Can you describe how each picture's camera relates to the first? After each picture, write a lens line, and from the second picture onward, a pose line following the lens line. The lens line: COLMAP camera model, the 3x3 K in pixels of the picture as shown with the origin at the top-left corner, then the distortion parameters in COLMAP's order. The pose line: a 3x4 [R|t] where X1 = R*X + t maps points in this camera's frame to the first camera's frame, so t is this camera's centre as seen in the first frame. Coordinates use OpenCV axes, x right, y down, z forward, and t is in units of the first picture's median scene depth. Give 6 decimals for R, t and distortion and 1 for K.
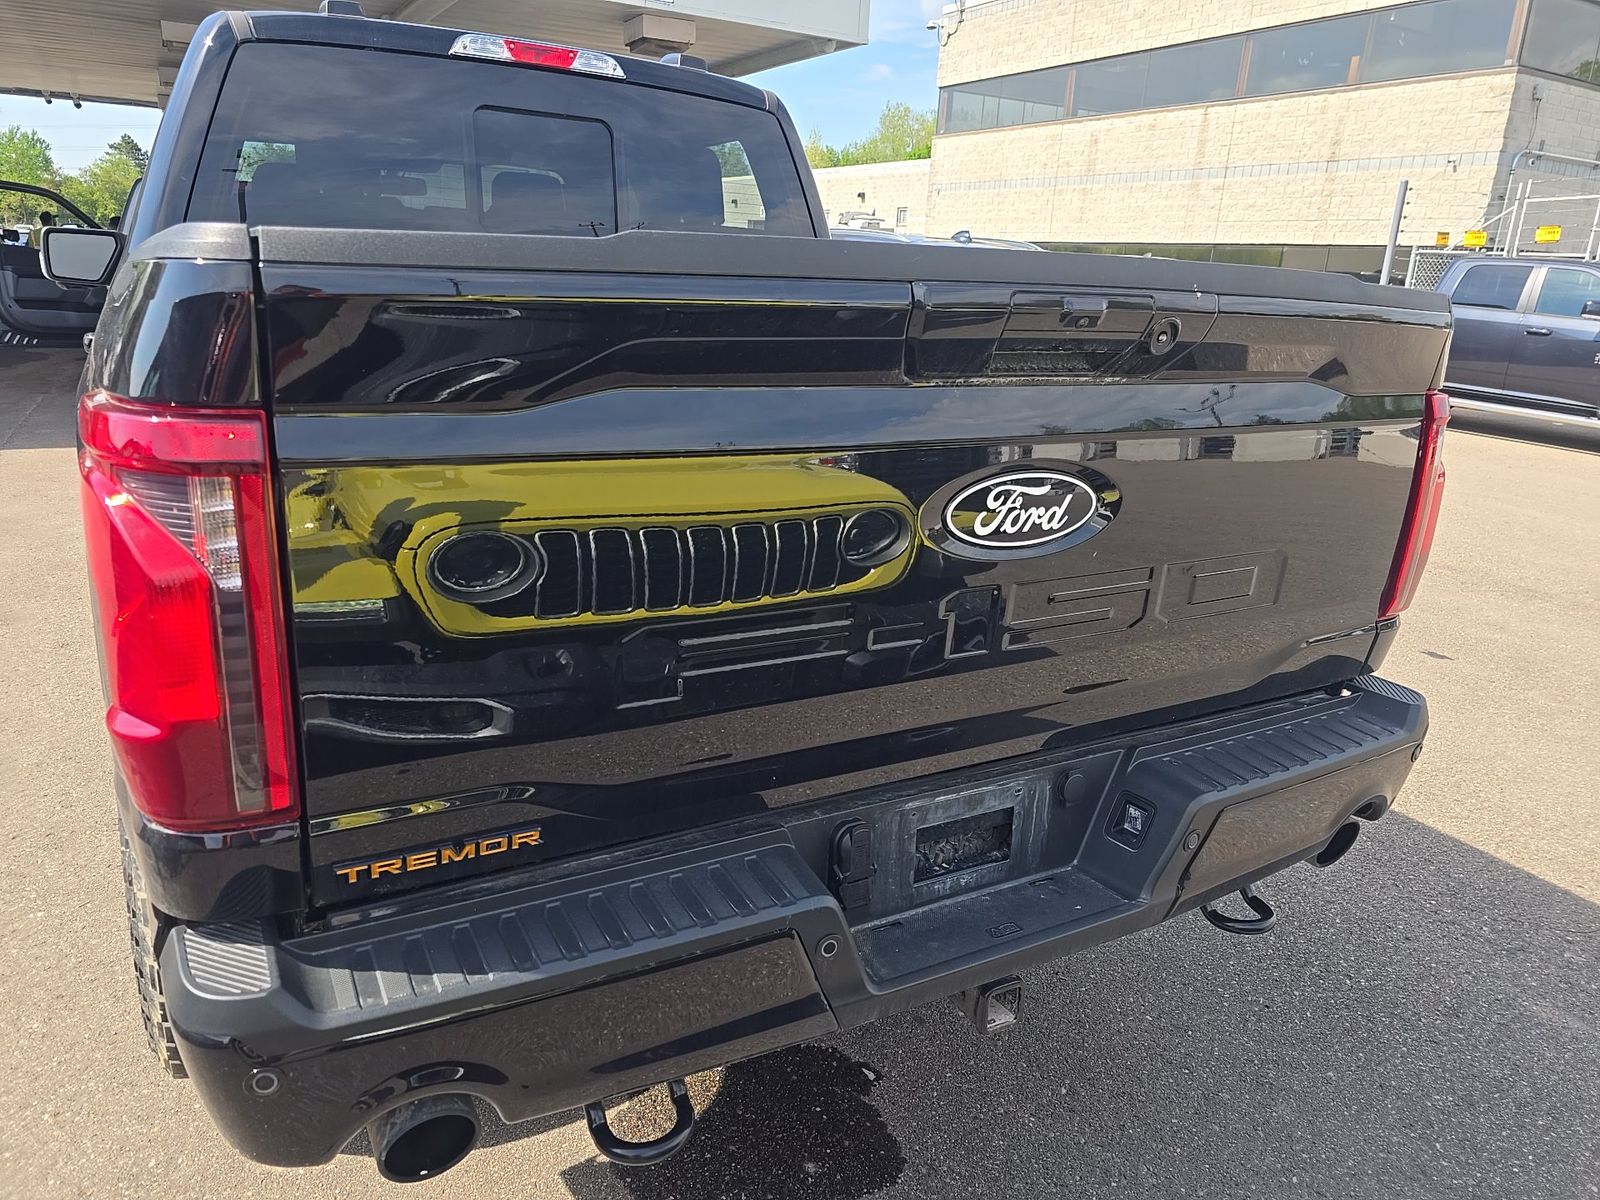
lens RADIAL K [[1089.7, 0, 799.5], [0, 1089.7, 585.5], [0, 0, 1]] dist [0.045039, -0.035252]
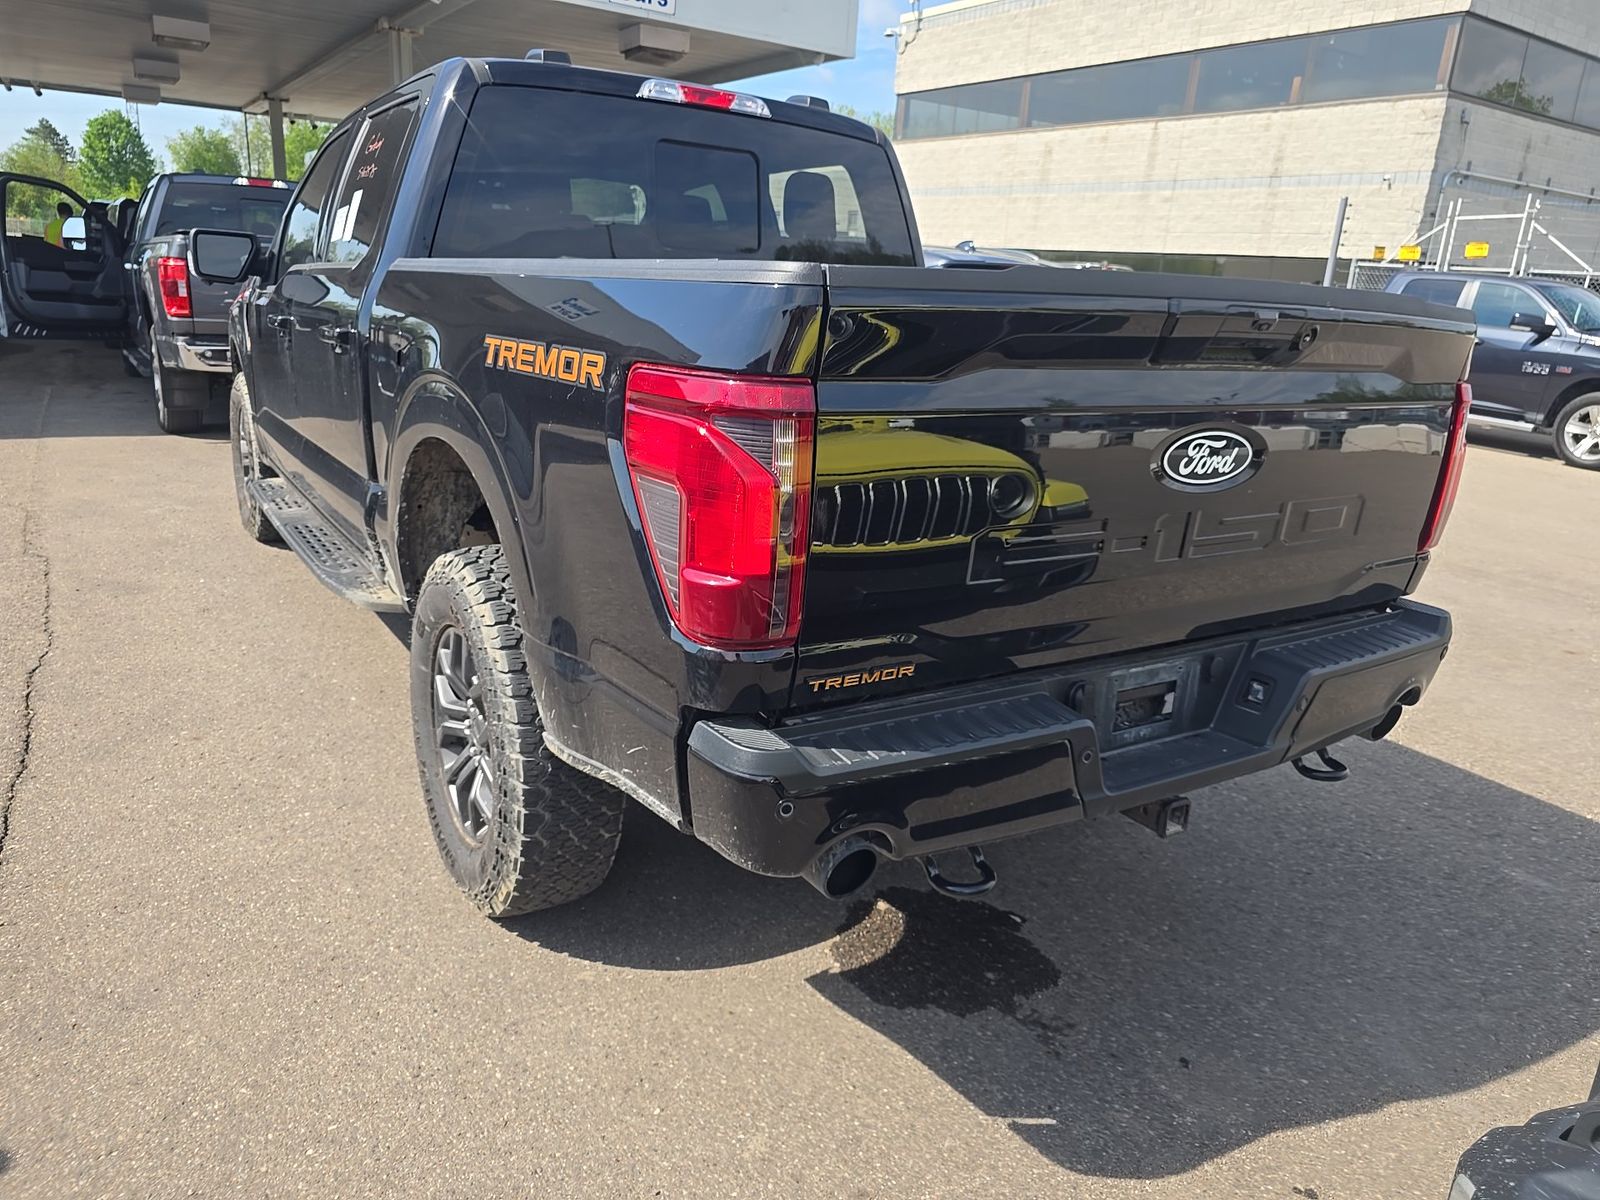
lens RADIAL K [[1101.2, 0, 800.0], [0, 1101.2, 595.3], [0, 0, 1]] dist [0.037747, -0.025498]
pose [[0.998247, -0.001840, 0.059159, -0.067004], [0.001543, 0.999986, 0.005075, 0.016553], [-0.059167, -0.004975, 0.998236, -0.066894]]
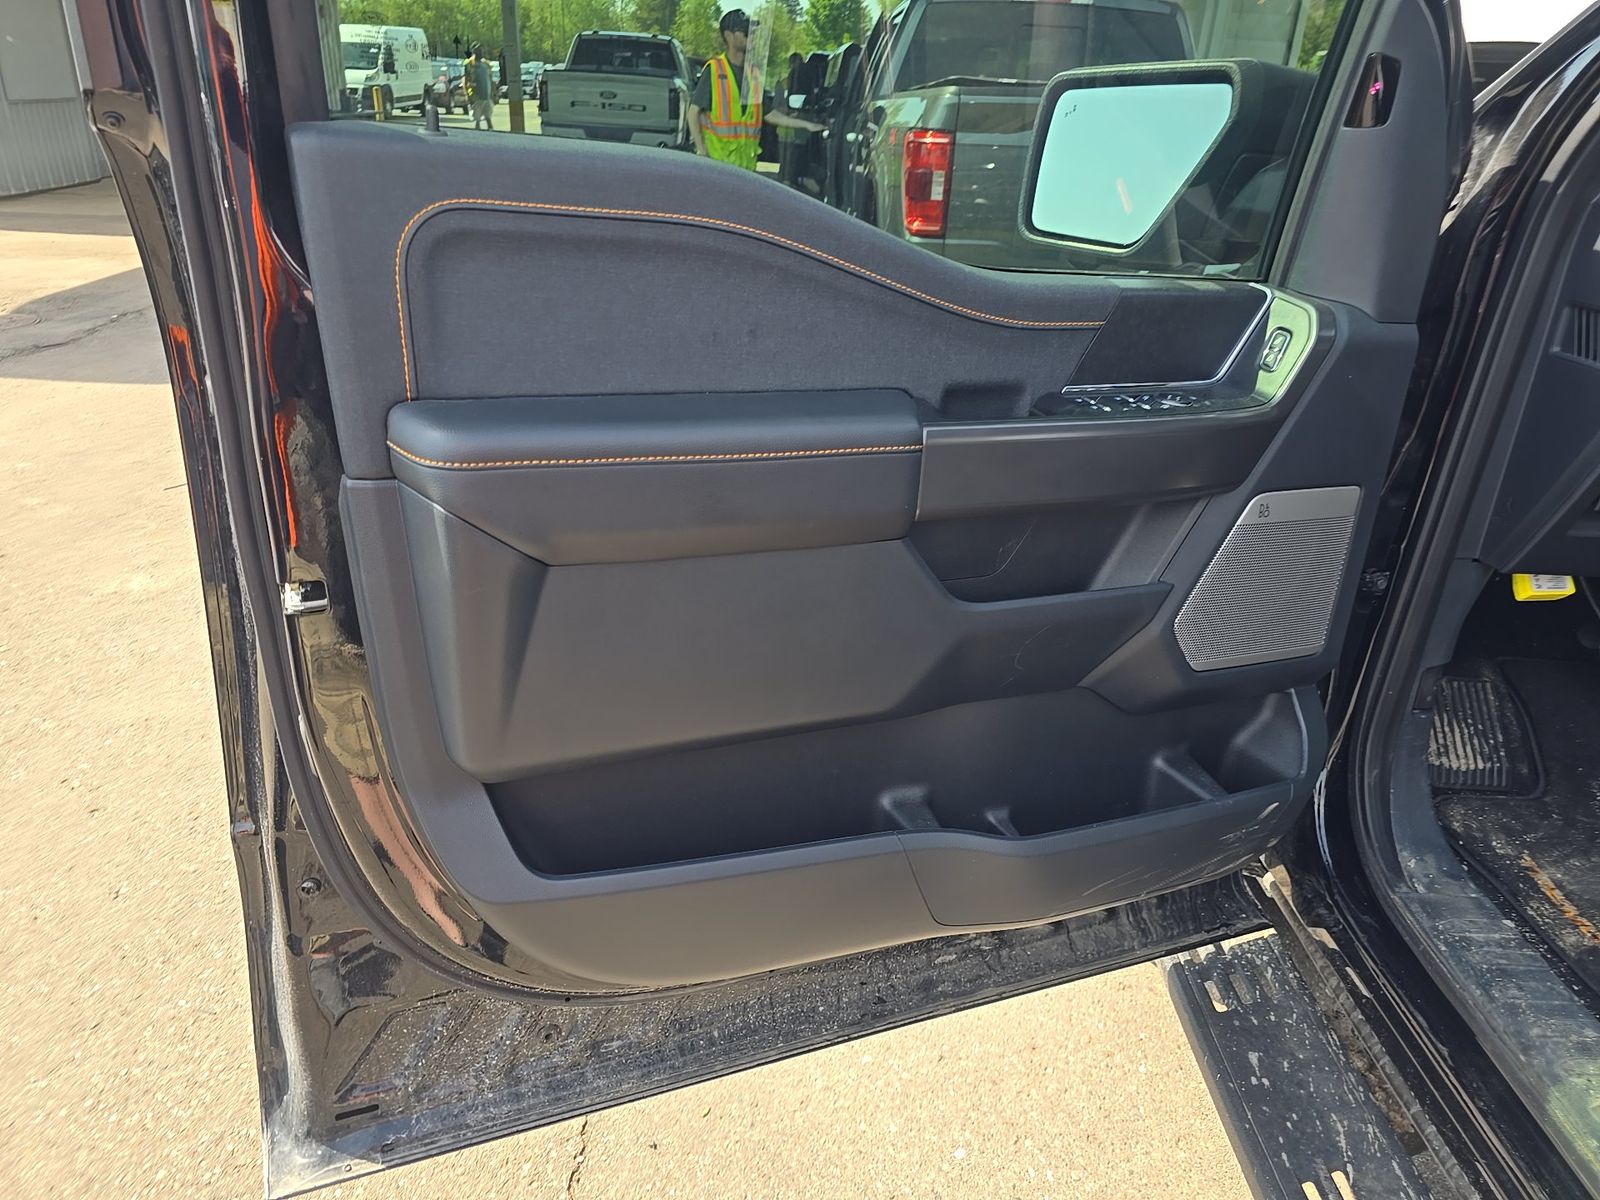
lens RADIAL K [[1101.2, 0, 800.0], [0, 1101.2, 595.3], [0, 0, 1]] dist [0.037747, -0.025498]
pose [[0.881902, 0.204866, -0.424591, -0.372835], [-0.150103, 0.975793, 0.159048, -0.147738], [0.446897, -0.076532, 0.891306, 0.470874]]
